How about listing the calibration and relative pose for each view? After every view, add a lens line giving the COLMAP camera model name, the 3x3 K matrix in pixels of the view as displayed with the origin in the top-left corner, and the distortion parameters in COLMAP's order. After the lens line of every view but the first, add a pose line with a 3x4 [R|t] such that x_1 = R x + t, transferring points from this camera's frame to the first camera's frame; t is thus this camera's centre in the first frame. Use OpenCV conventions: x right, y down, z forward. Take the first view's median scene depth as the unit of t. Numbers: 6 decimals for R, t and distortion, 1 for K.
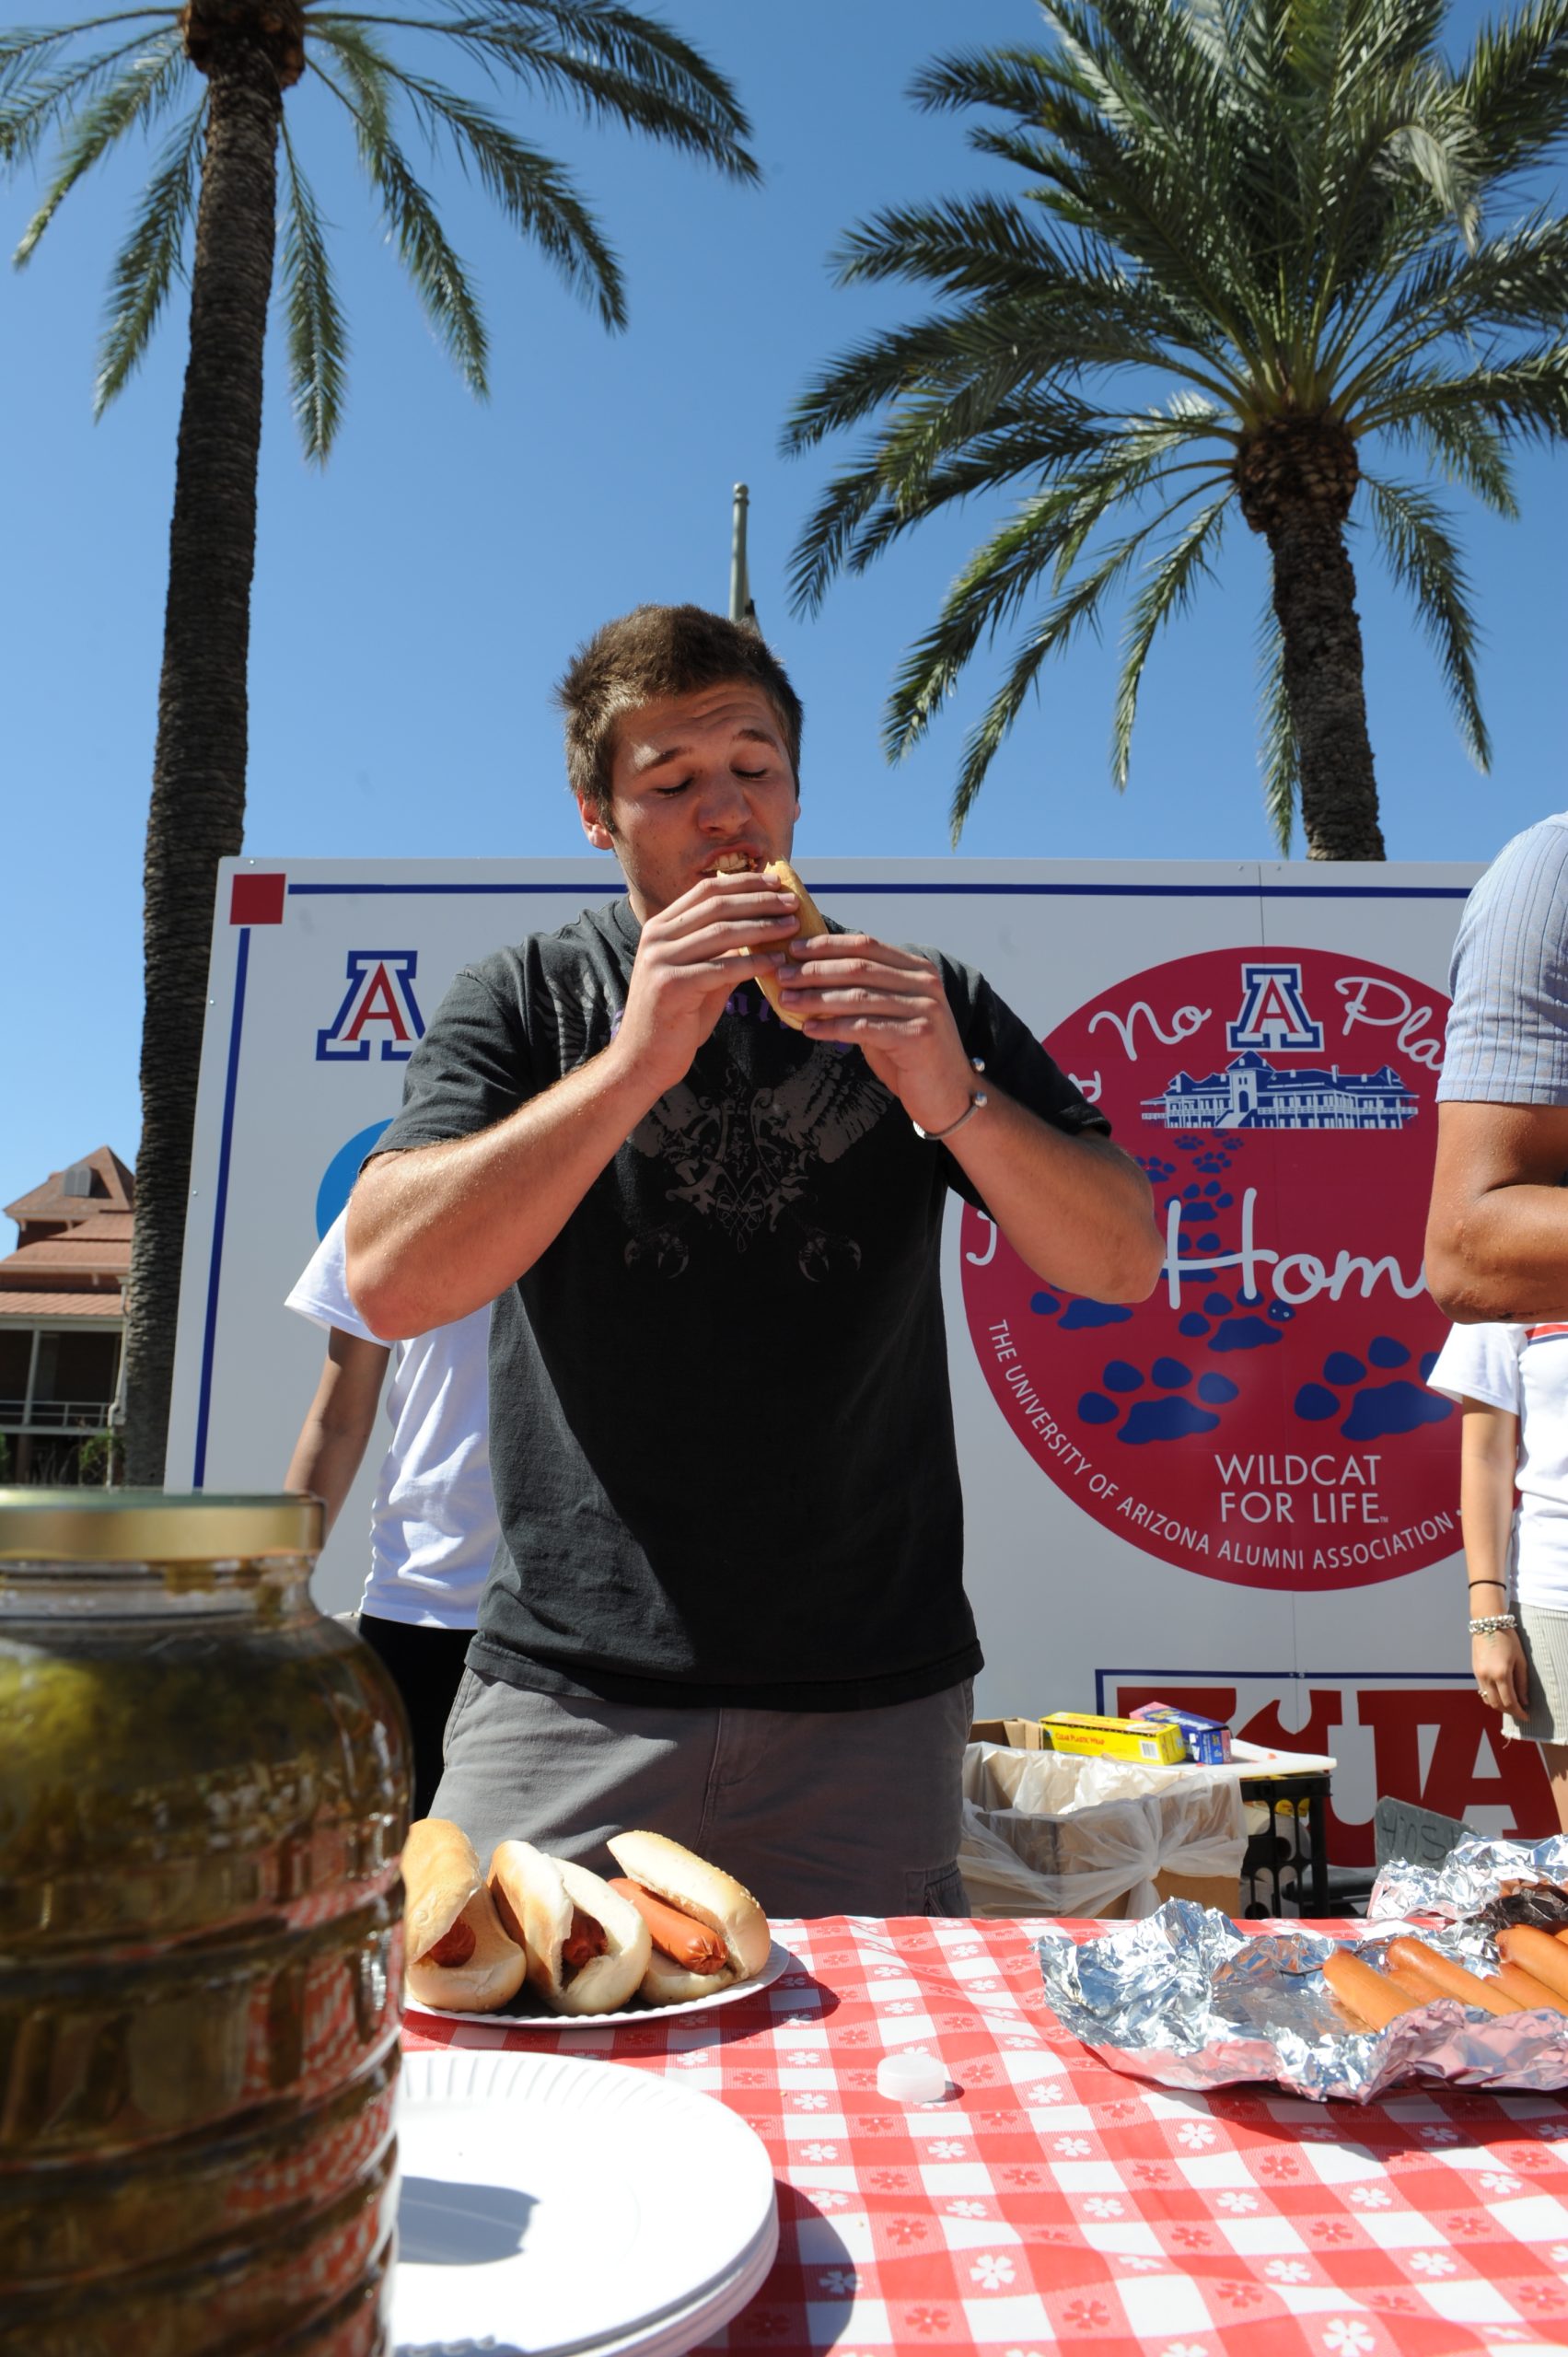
lens RADIAL K [[1582.9, 0, 792.2], [0, 1582.9, 1178.5], [0, 0, 1]] dist [-0.052105, -0.004139]
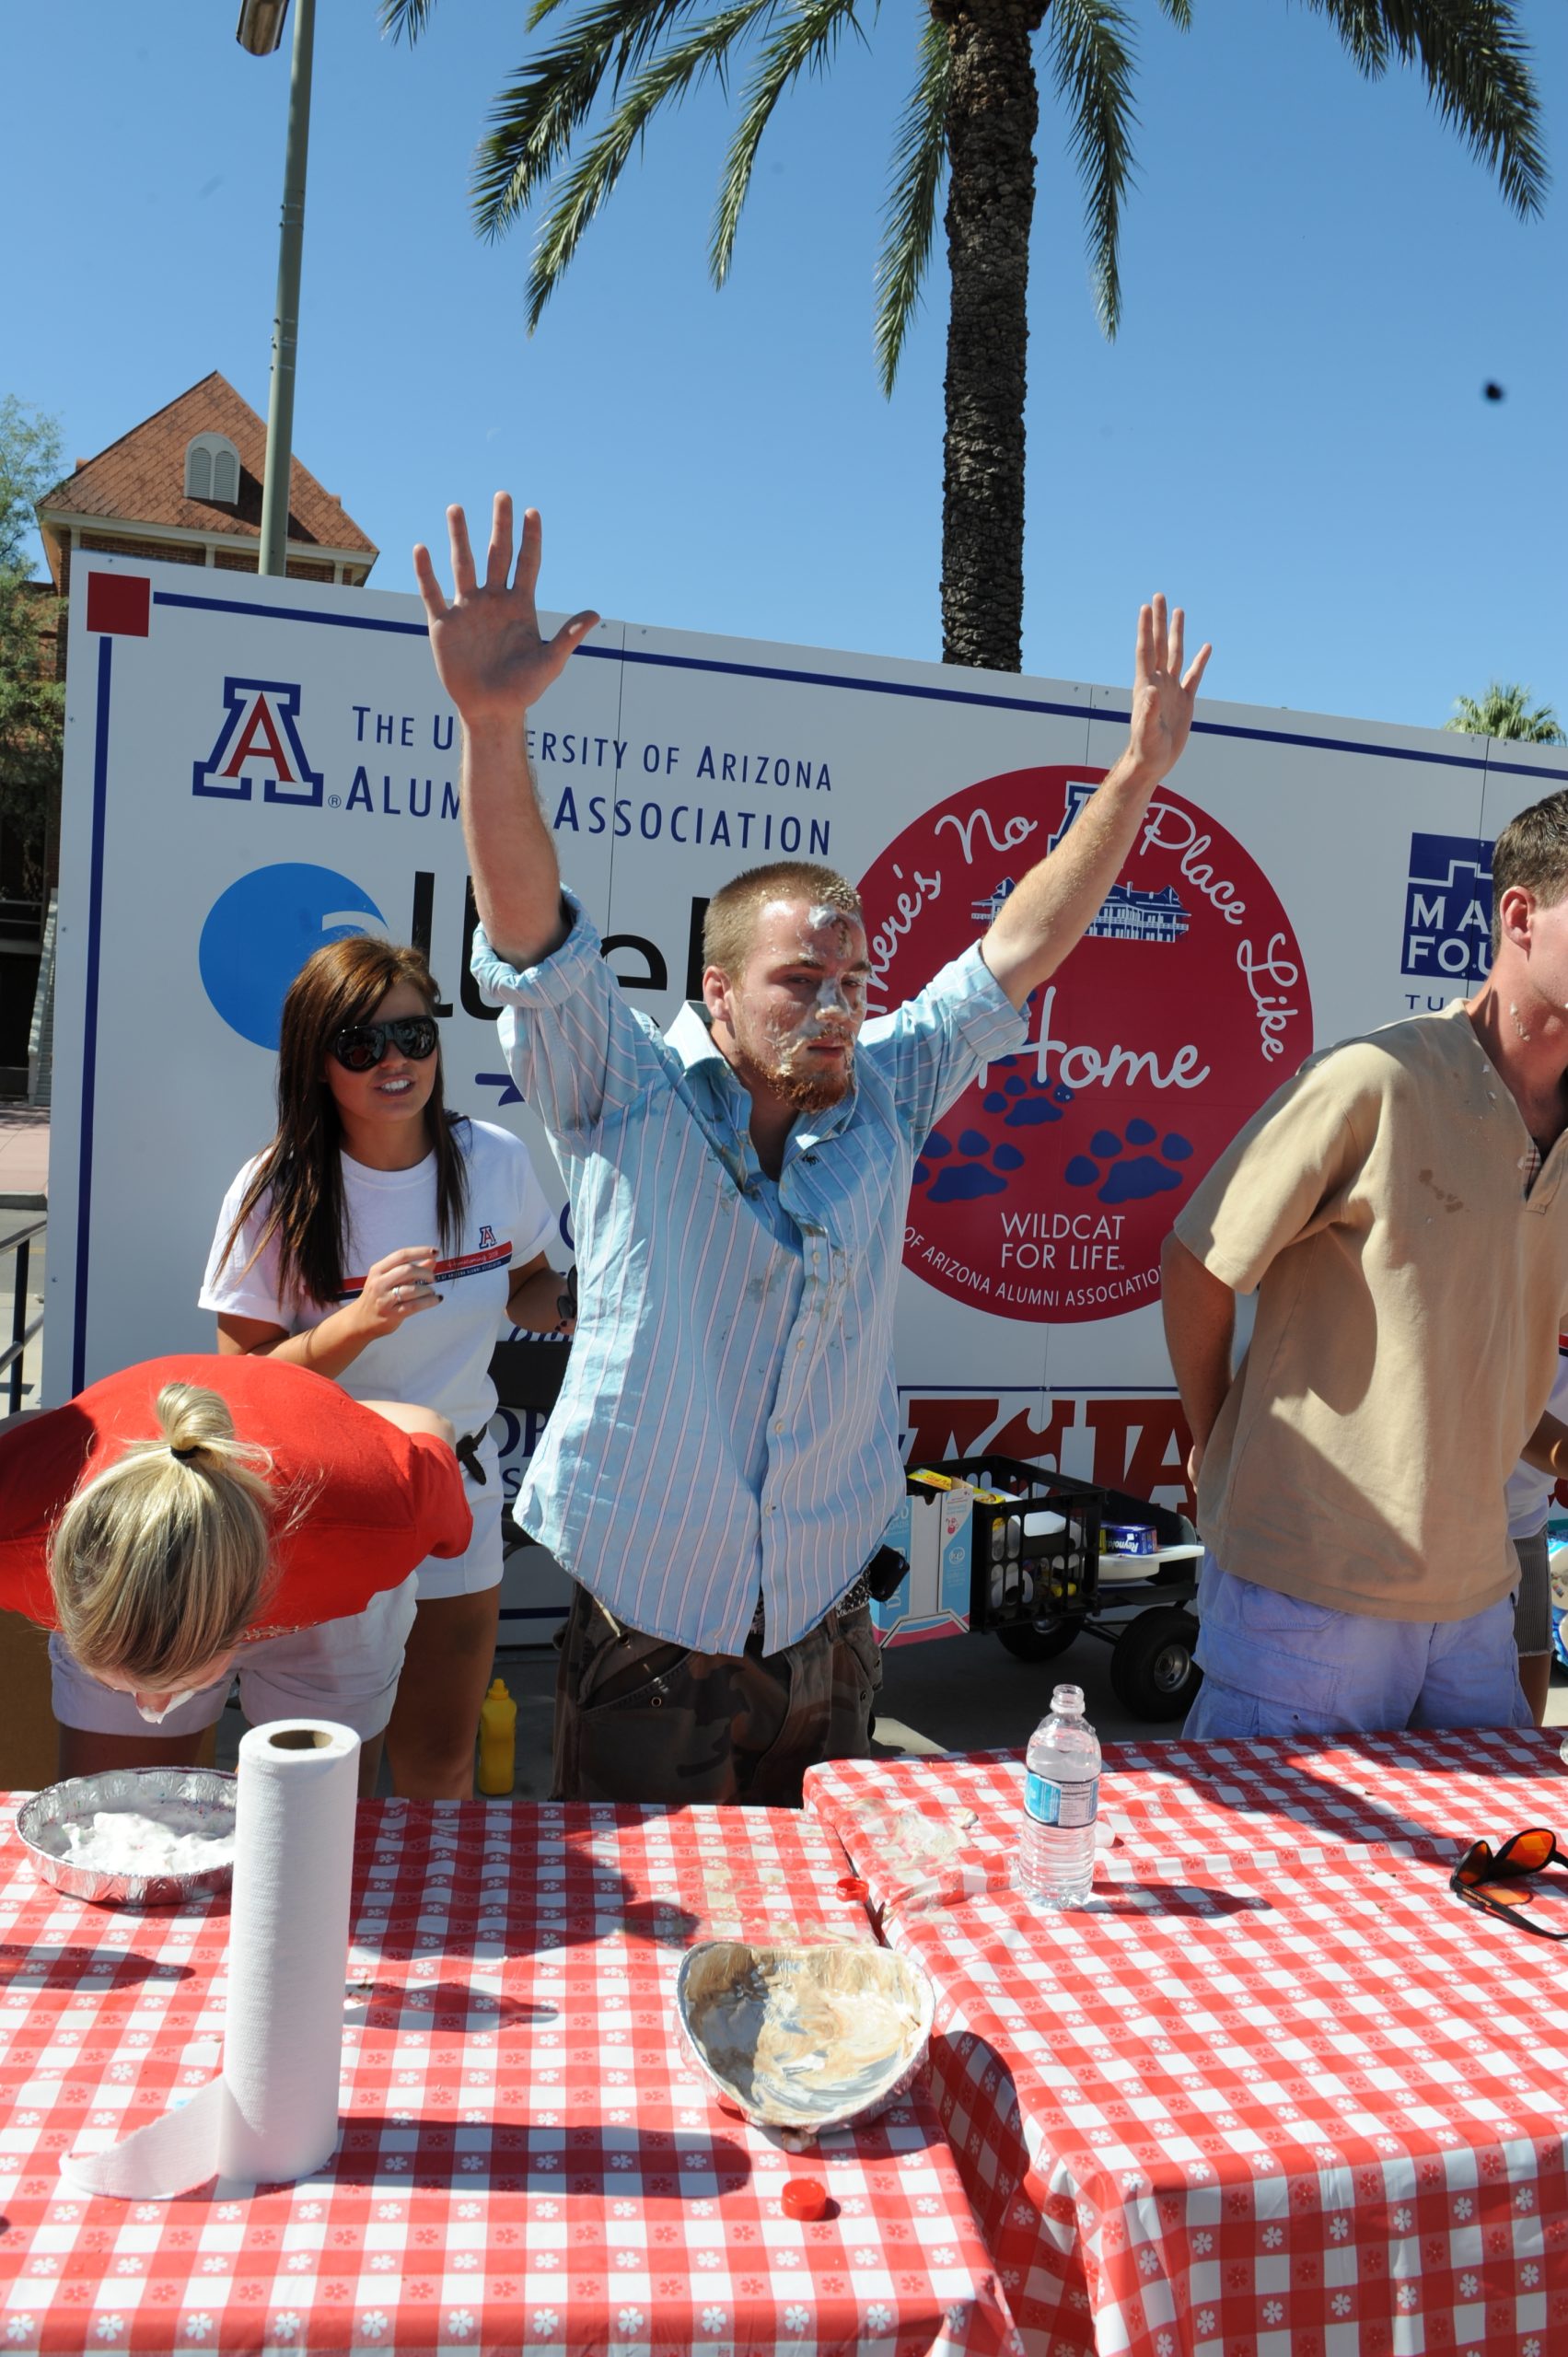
lens RADIAL K [[1920.9, 0, 781.3], [0, 1920.9, 1159.9], [0, 0, 1]] dist [-0.010853, 0.009447]
pose [[0.937960, 0.020558, 0.346135, -0.369689], [-0.113559, 0.961402, 0.250622, -0.196744], [-0.327622, -0.274380, 0.904090, -0.235749]]
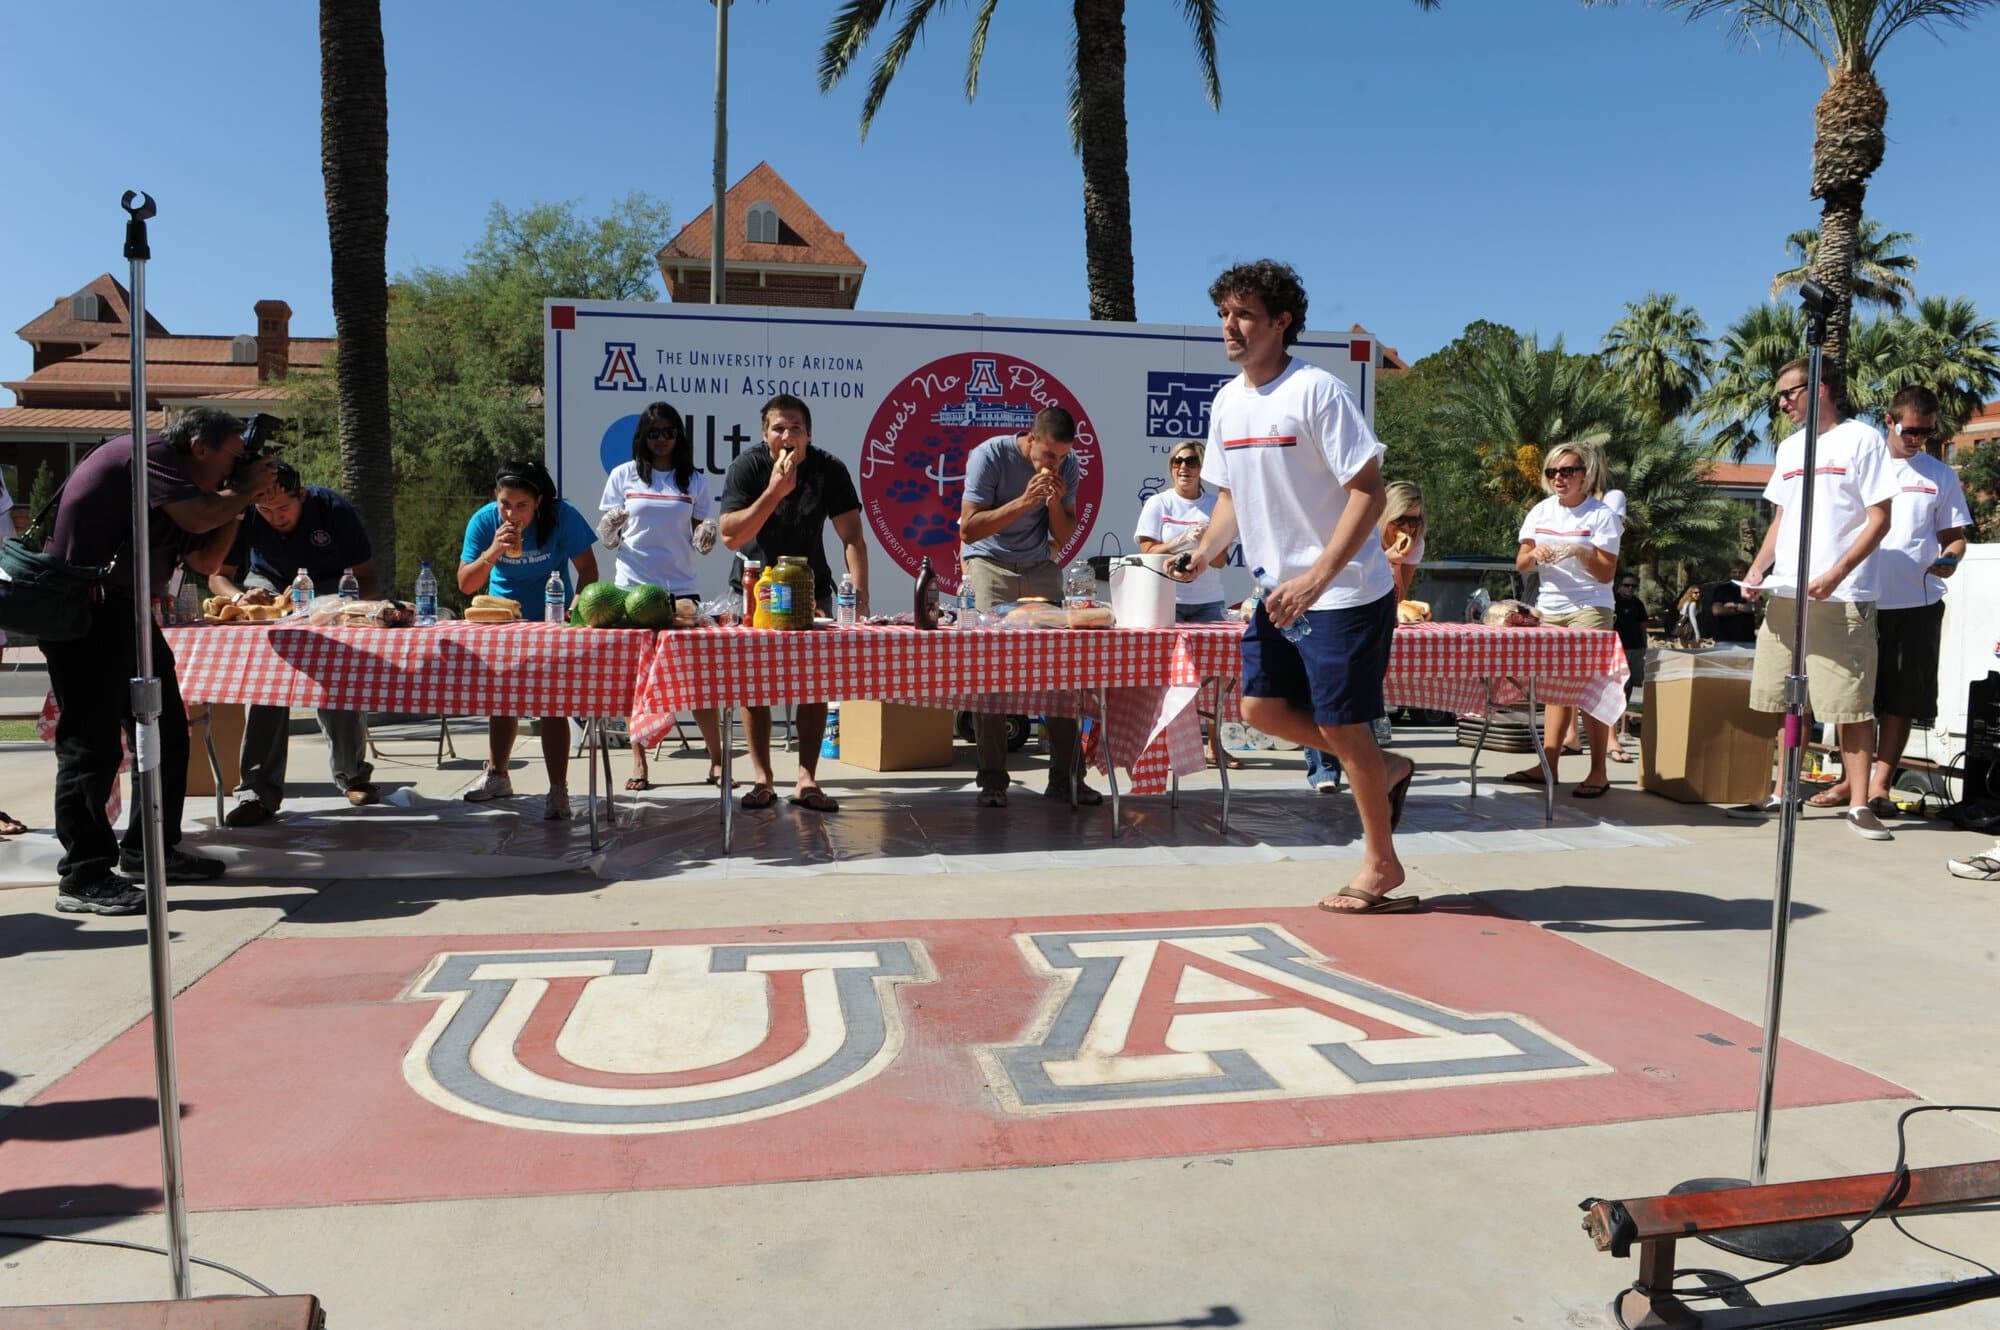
lens RADIAL K [[1373.6, 0, 1005.0], [0, 1373.6, 667.6], [0, 0, 1]] dist [-0.042592, -0.004676]
pose [[0.980400, -0.017172, 0.196265, -0.104978], [-0.034407, 0.965962, 0.256387, -0.224687], [-0.193987, -0.258115, 0.946438, -1.229542]]
